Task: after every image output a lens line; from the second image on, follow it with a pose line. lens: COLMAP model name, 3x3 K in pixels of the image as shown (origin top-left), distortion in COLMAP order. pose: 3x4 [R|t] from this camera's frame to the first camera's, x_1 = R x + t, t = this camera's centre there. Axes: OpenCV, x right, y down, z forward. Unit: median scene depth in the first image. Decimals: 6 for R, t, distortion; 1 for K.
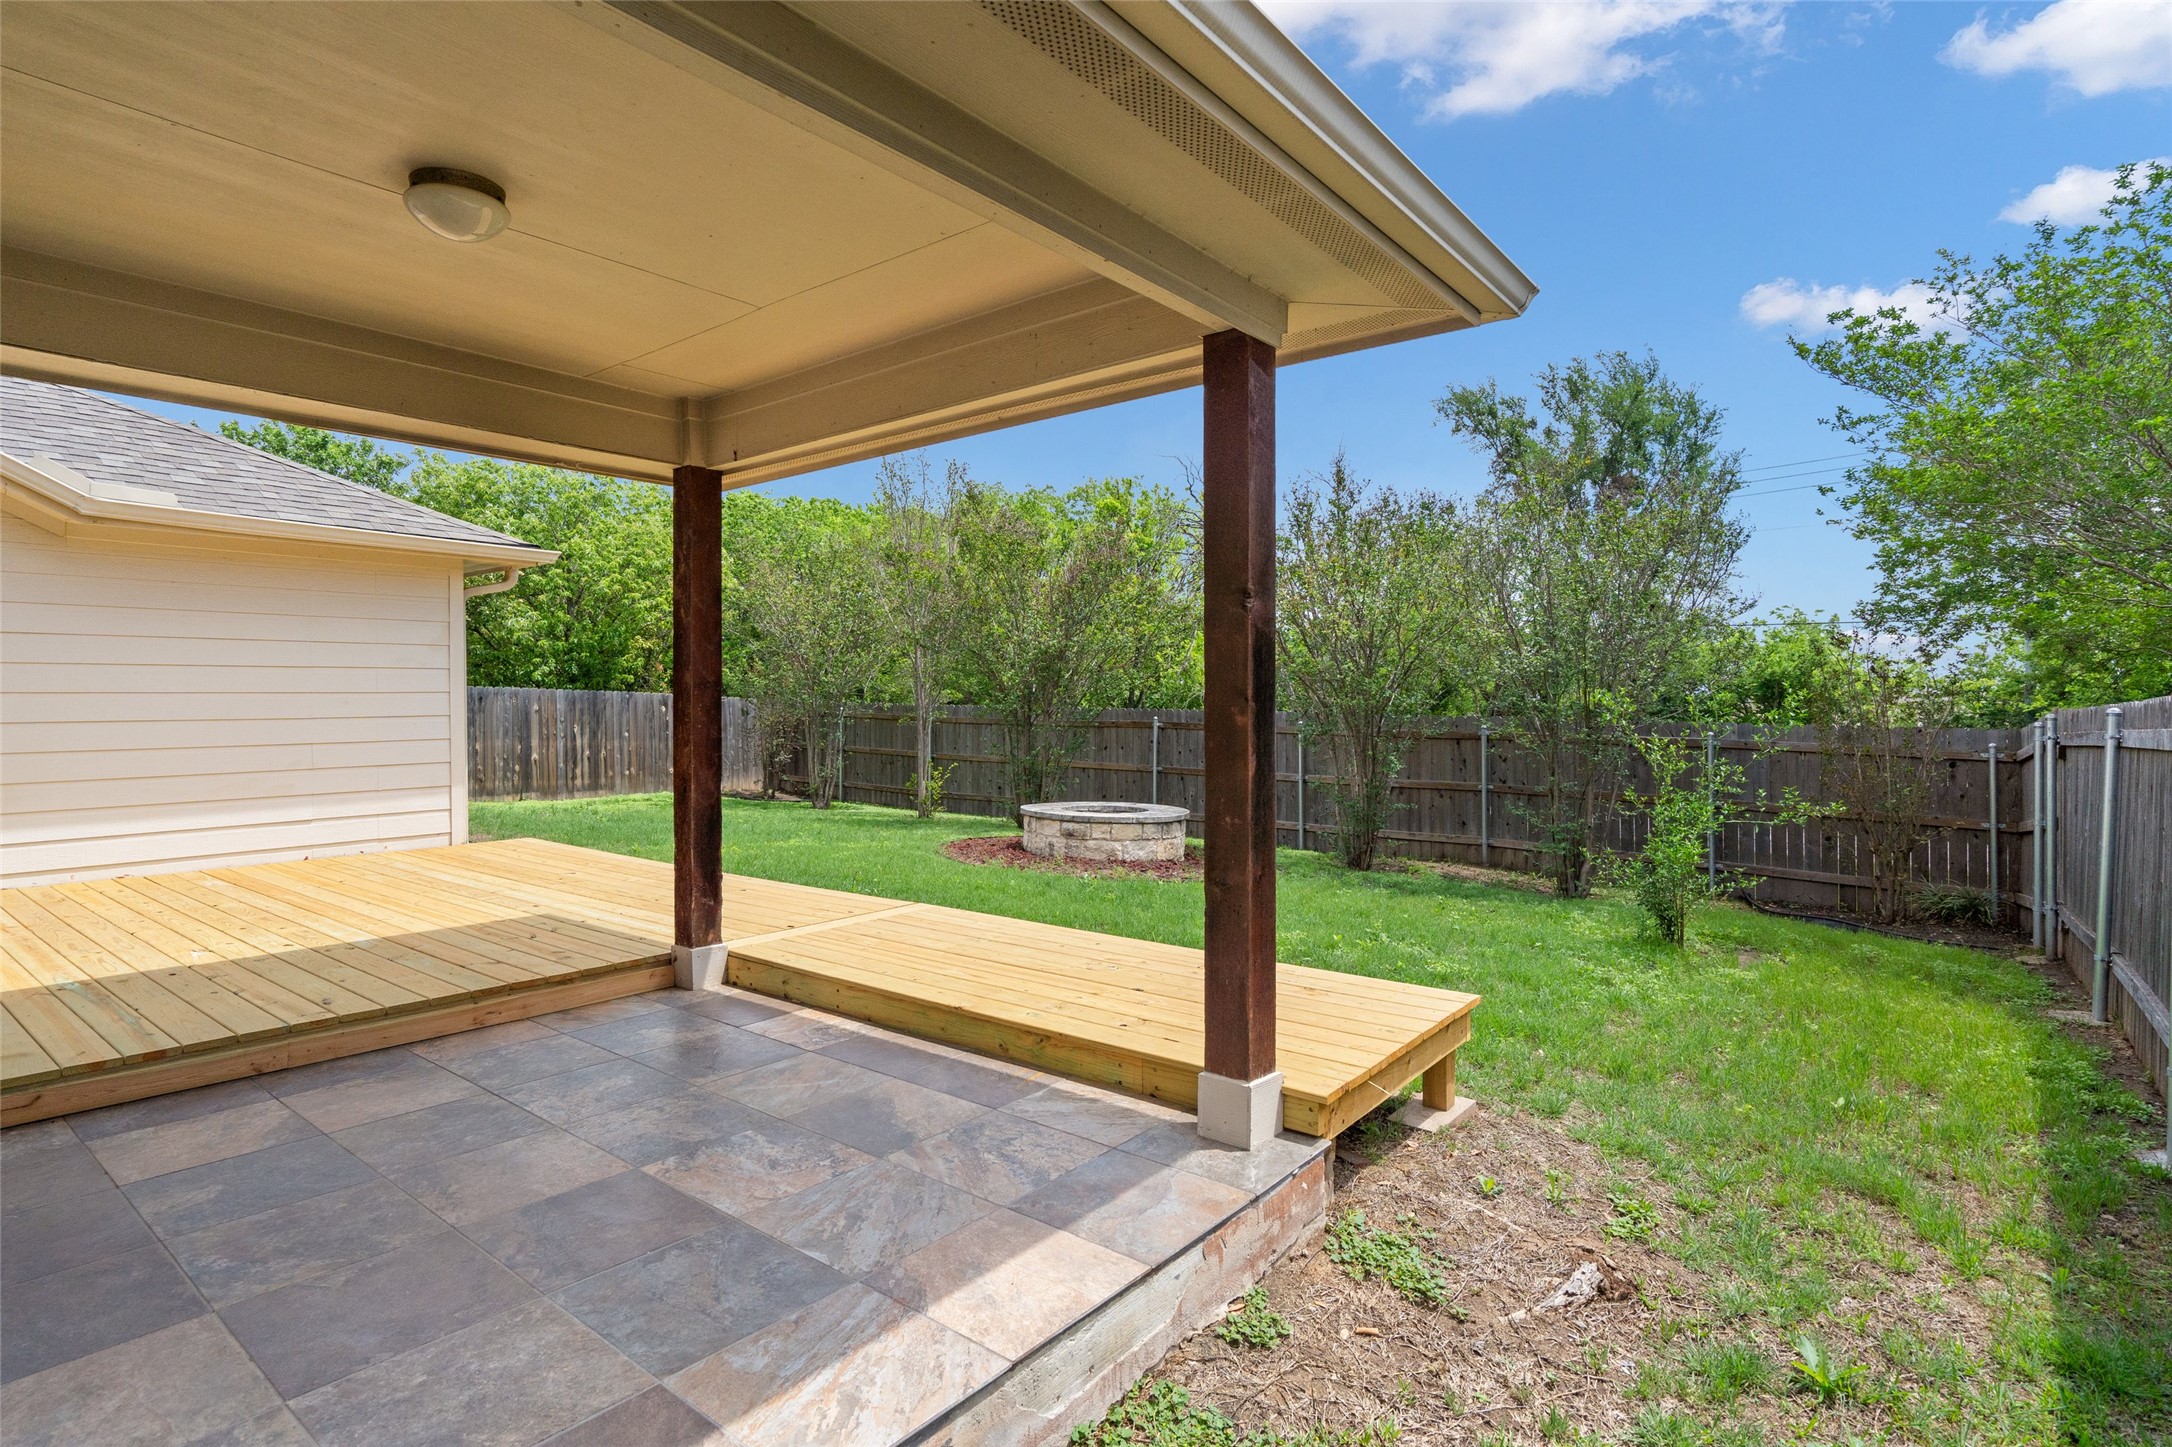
lens RADIAL K [[1025.8, 0, 1083.4], [0, 1025.8, 720.1], [0, 0, 1]] dist [-0.001803, 0.002975]
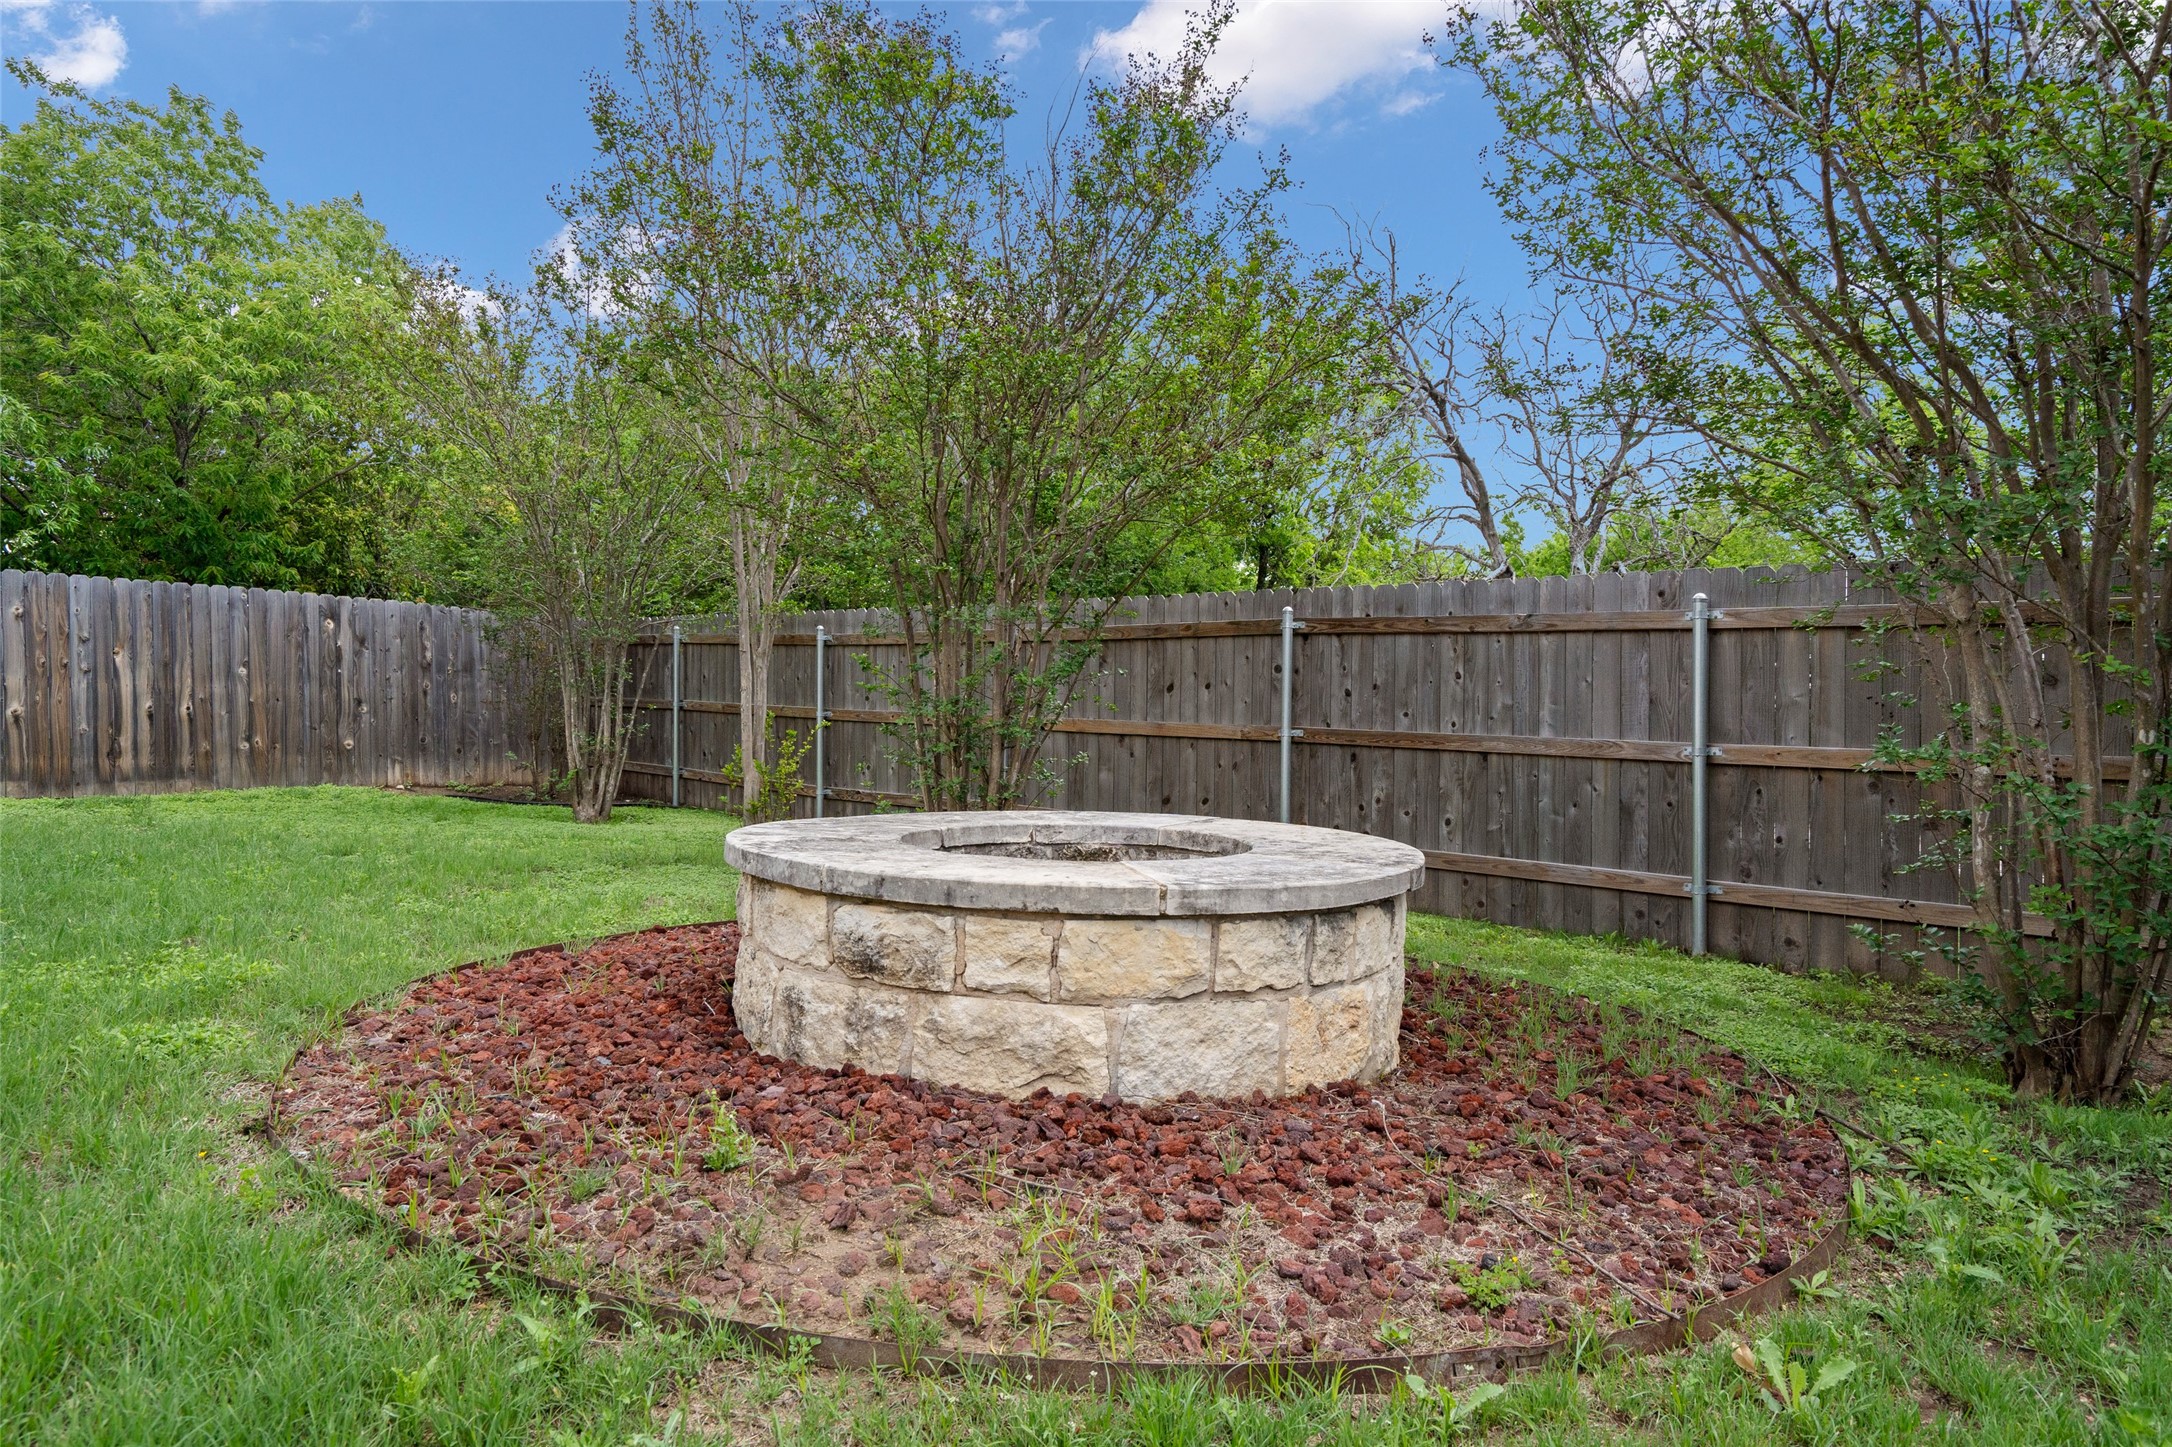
lens RADIAL K [[1025.8, 0, 1093.9], [0, 1025.8, 726.6], [0, 0, 1]] dist [-0.001803, 0.002975]
pose [[0.992406, 0.001122, -0.122999, 0.046413], [-0.001731, 0.999987, -0.004846, 0.049413], [0.122992, 0.005022, 0.992395, 0.618337]]
